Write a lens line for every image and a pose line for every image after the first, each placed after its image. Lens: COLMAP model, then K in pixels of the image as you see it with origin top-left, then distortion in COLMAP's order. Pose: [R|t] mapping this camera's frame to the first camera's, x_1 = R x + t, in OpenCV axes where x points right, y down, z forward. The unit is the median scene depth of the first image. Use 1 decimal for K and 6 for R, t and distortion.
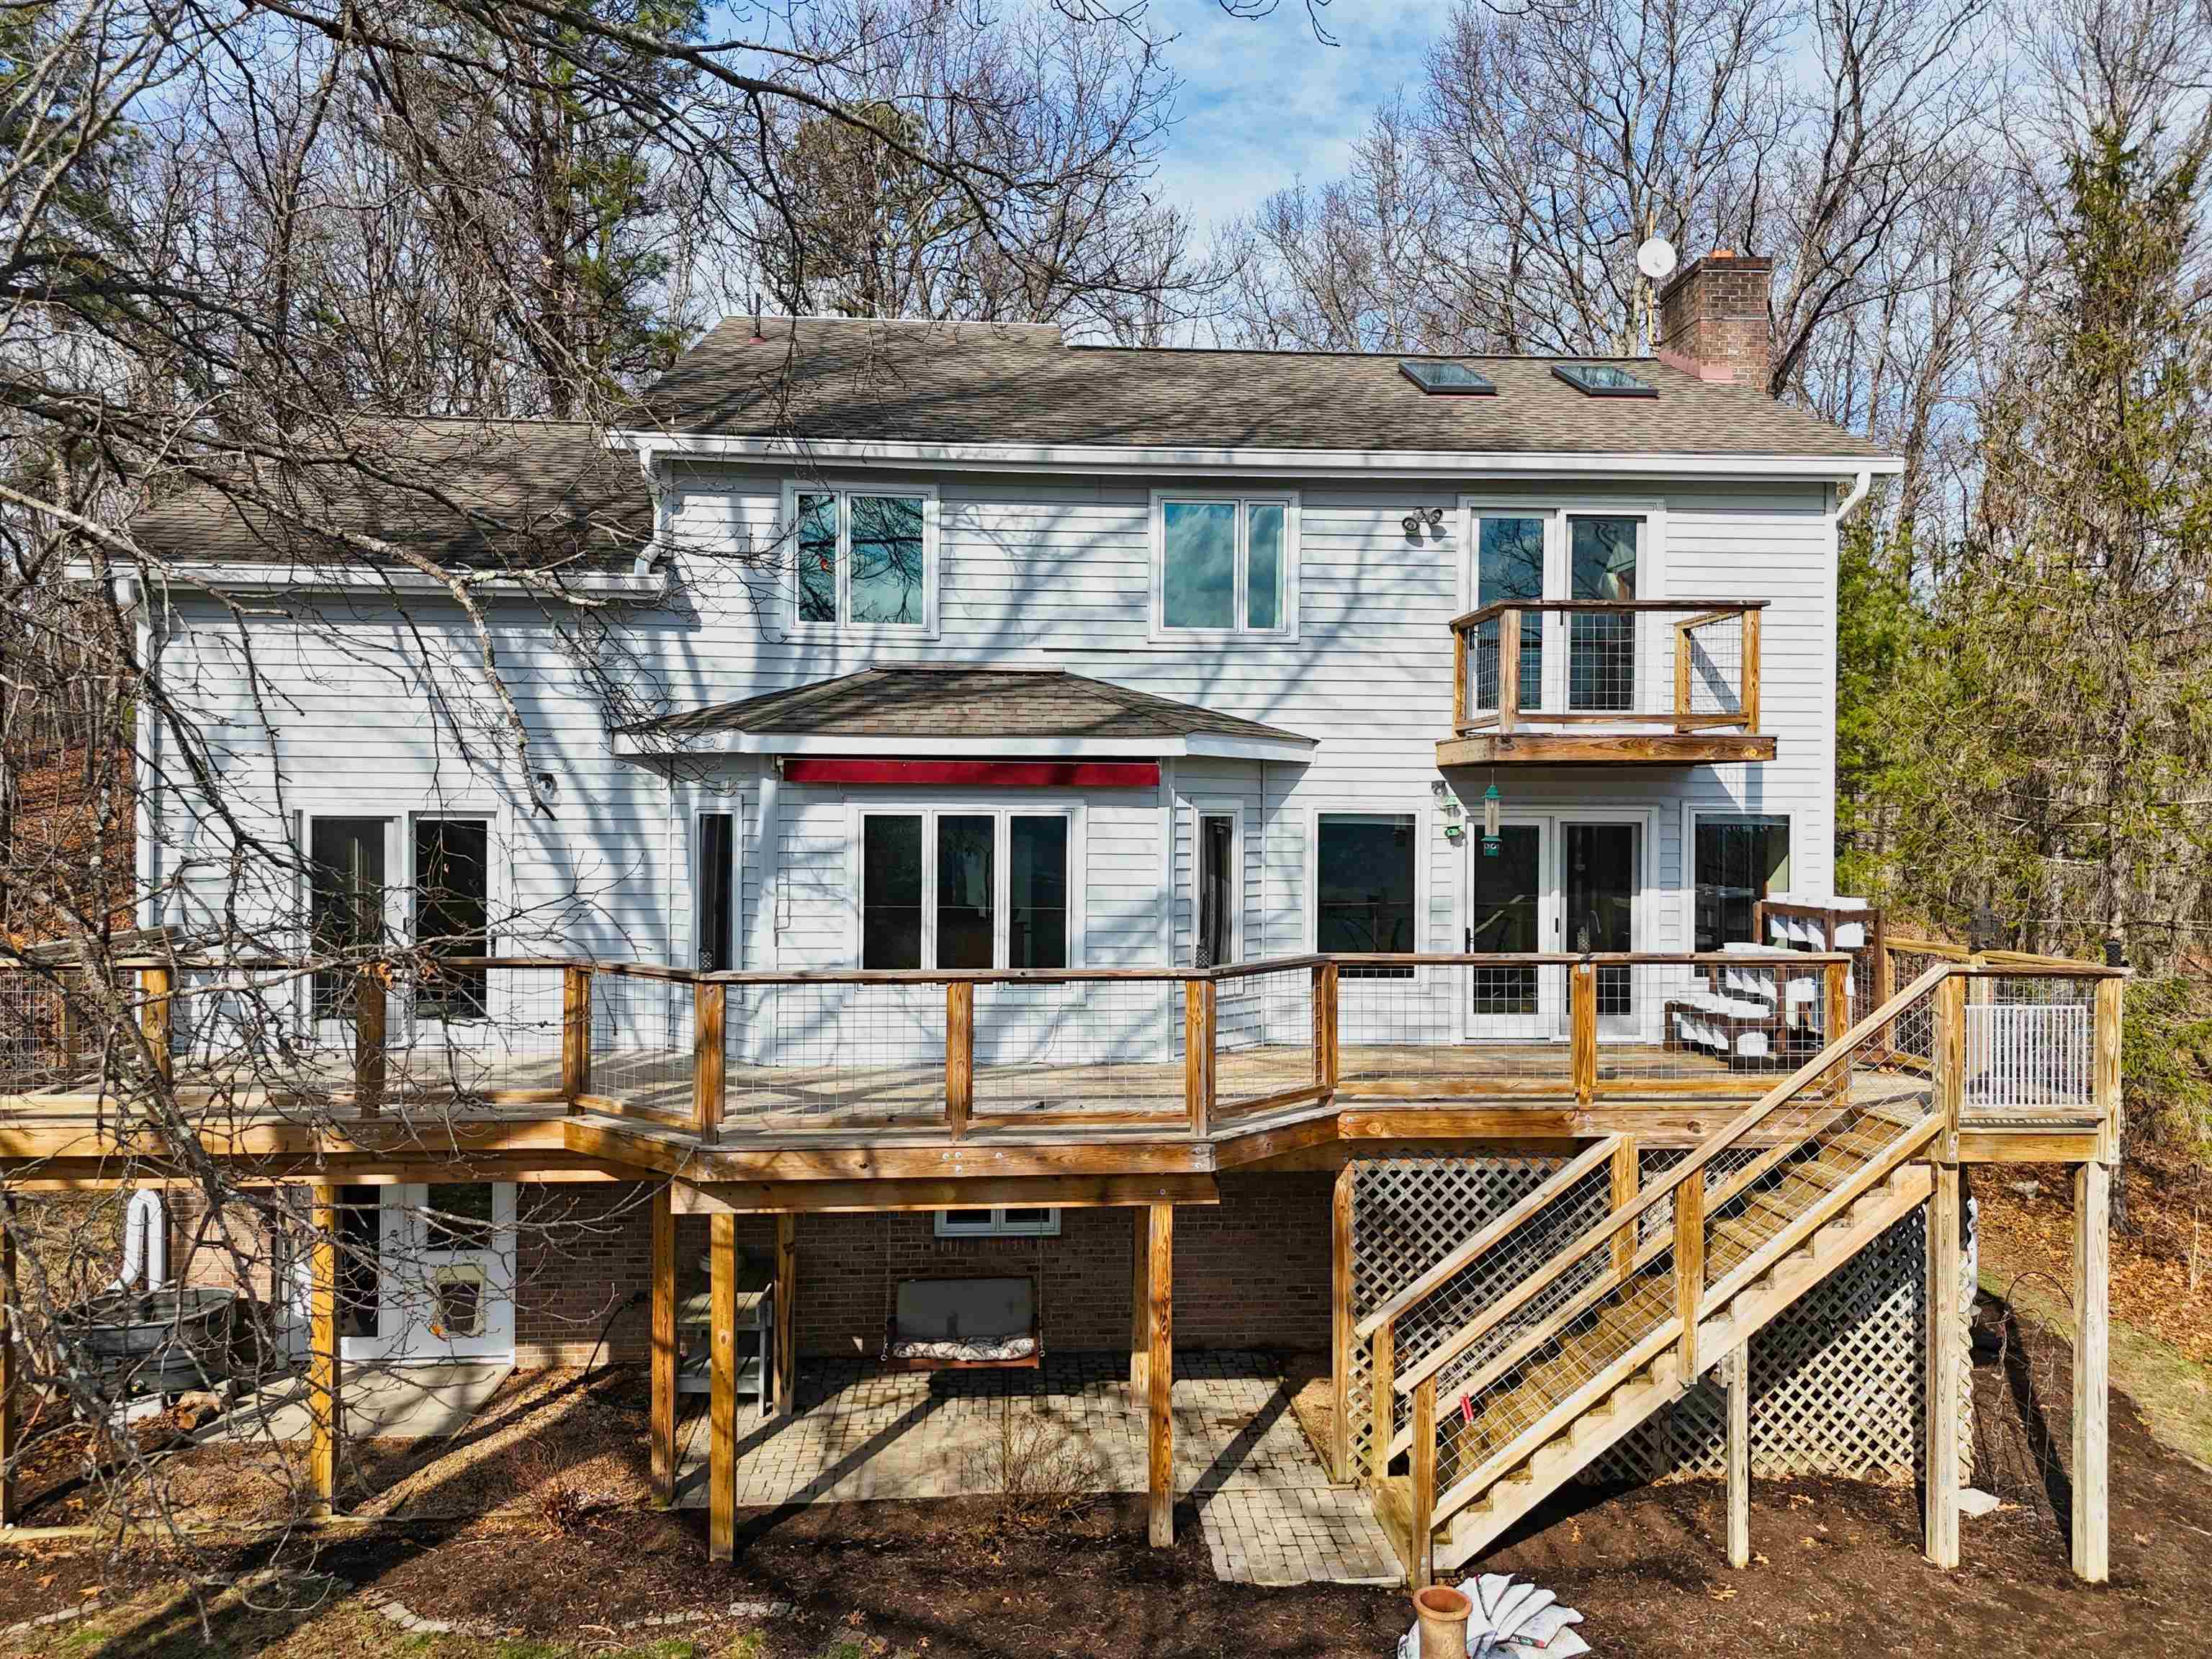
lens RADIAL K [[1575.8, 0, 1102.7], [0, 1575.8, 833.0], [0, 0, 1]] dist [-0.006738, -0.003808]
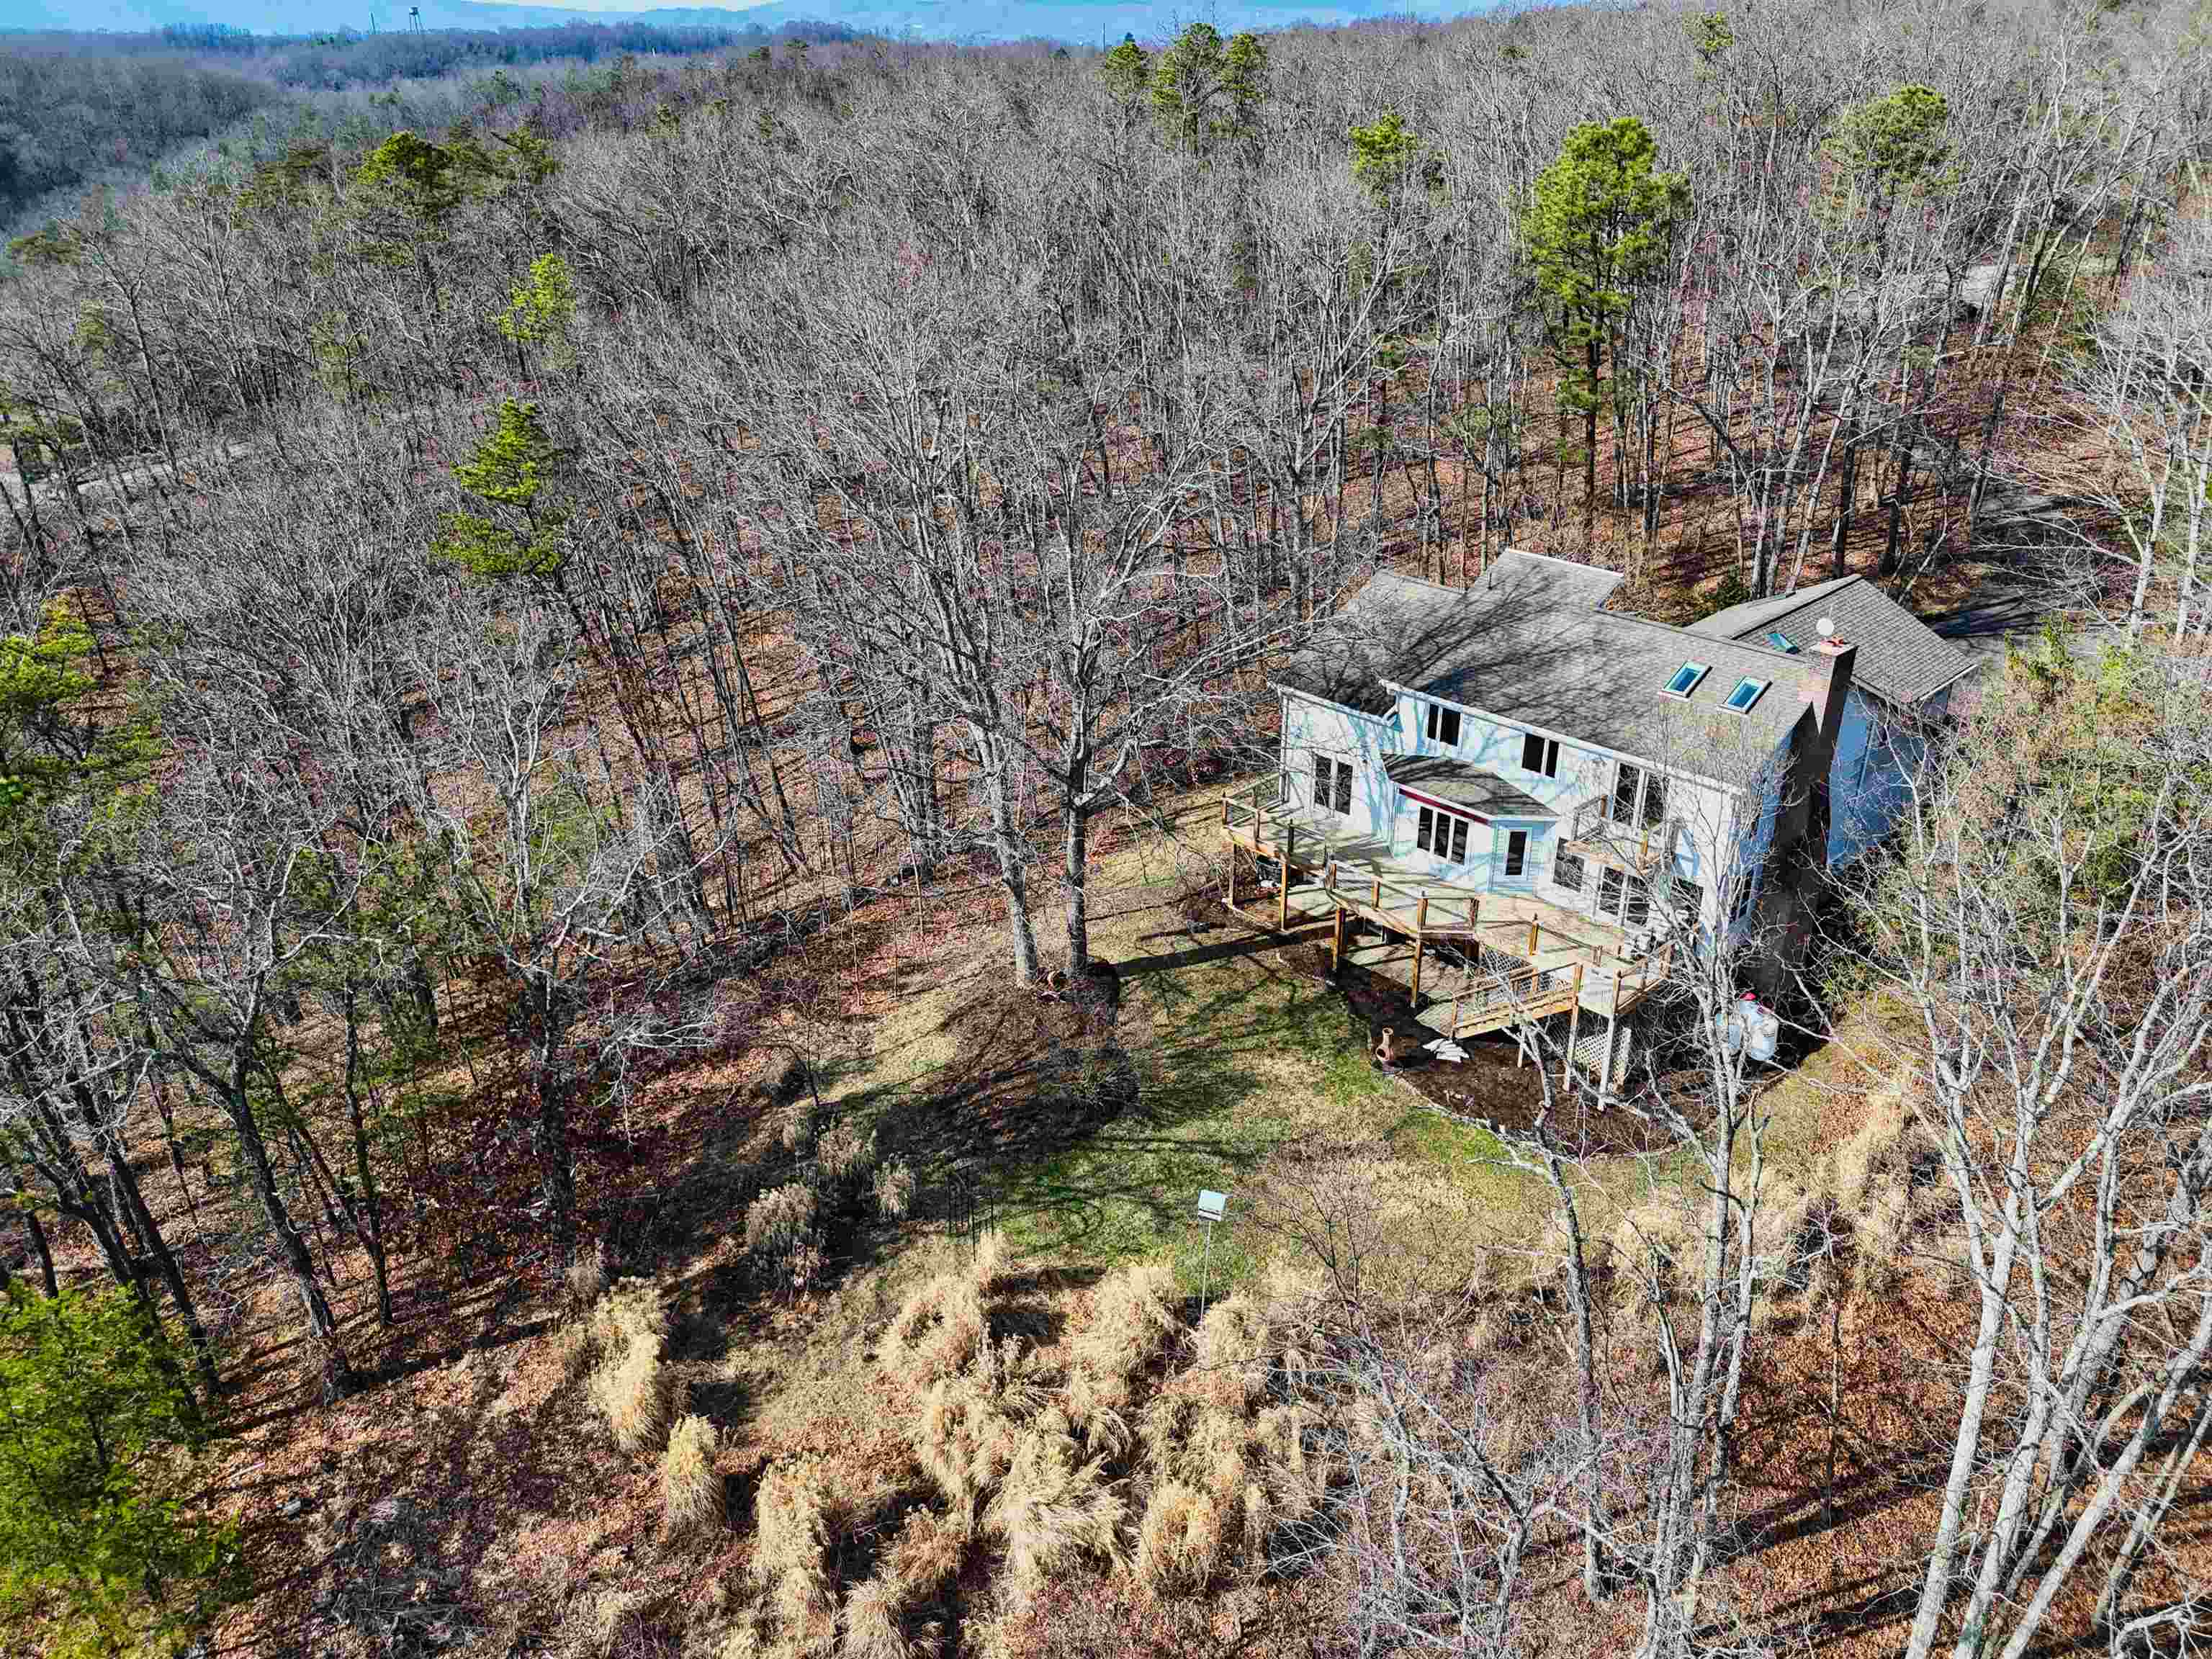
lens RADIAL K [[1575.8, 0, 1105.9], [0, 1575.8, 828.7], [0, 0, 1]] dist [-0.006738, -0.003808]
pose [[0.630197, 0.328914, -0.703326, 1.939099], [0.007214, 0.903320, 0.428906, -1.508528], [0.776402, -0.275369, 0.566897, -1.607805]]
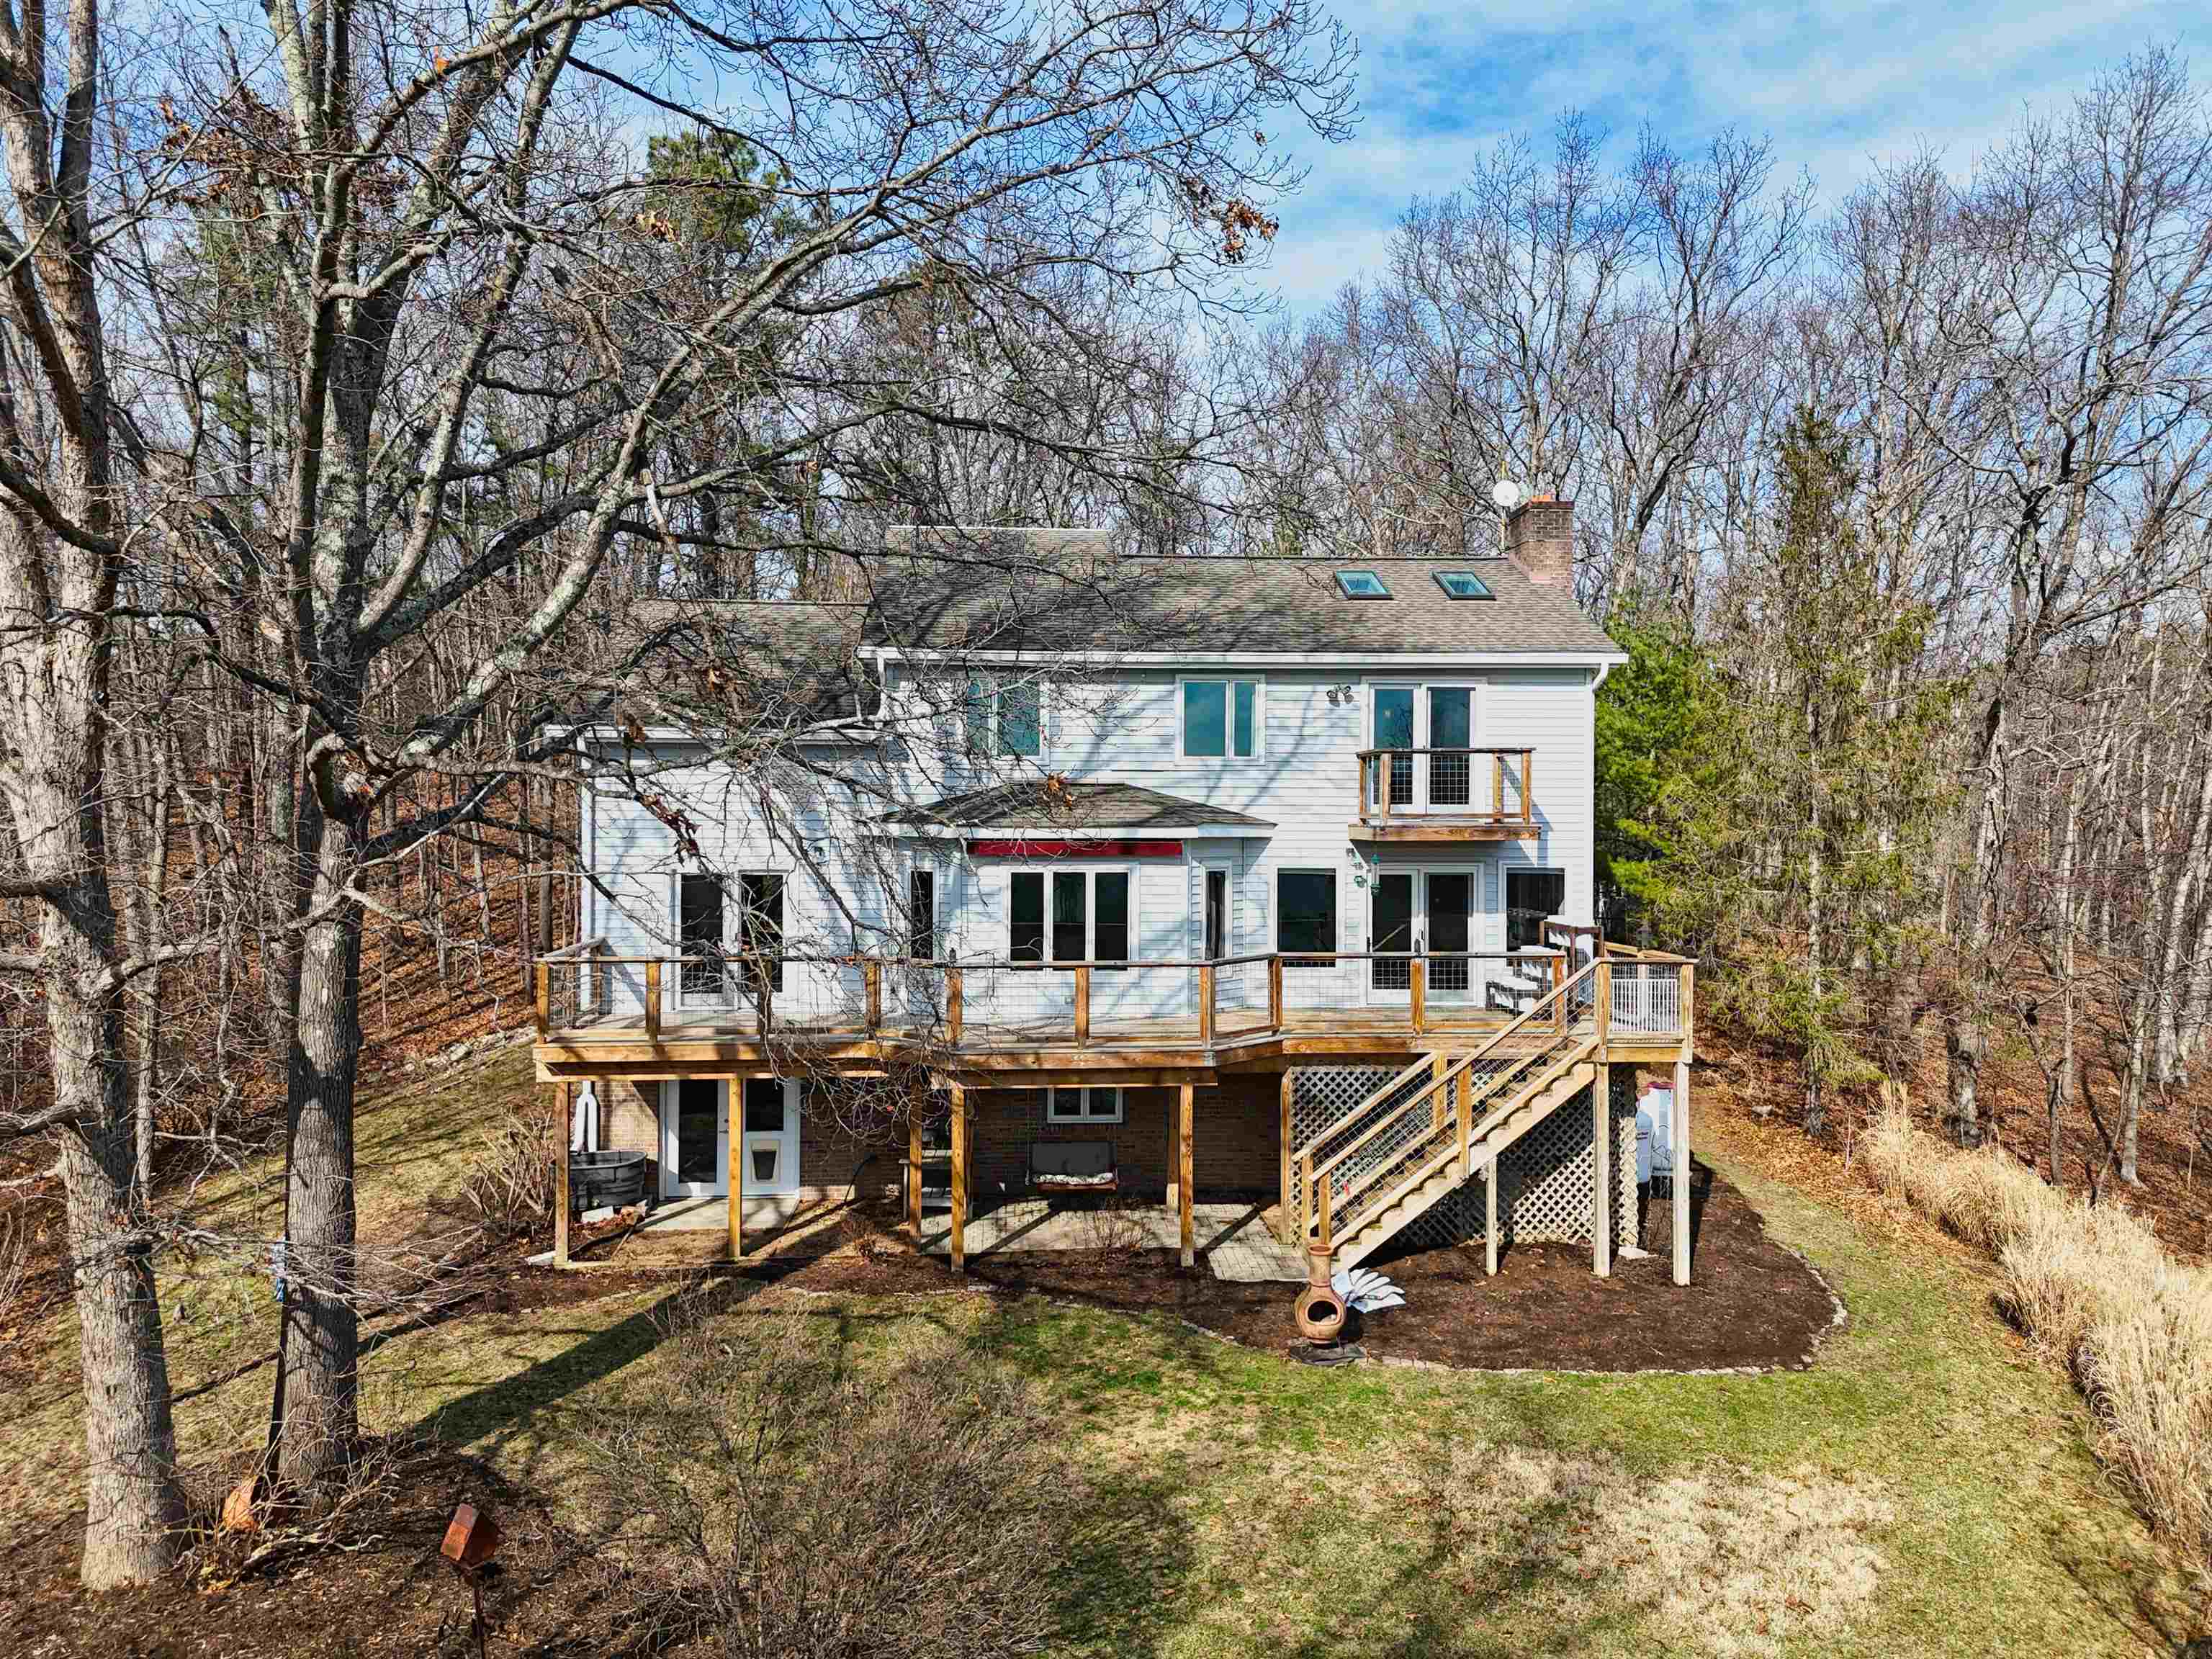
lens RADIAL K [[1575.8, 0, 1109.3], [0, 1575.8, 821.5], [0, 0, 1]] dist [-0.006738, -0.003808]
pose [[0.999994, -0.001739, 0.002954, -0.049558], [0.001761, 0.999970, -0.007600, -0.053976], [-0.002941, 0.007605, 0.999967, -0.722139]]
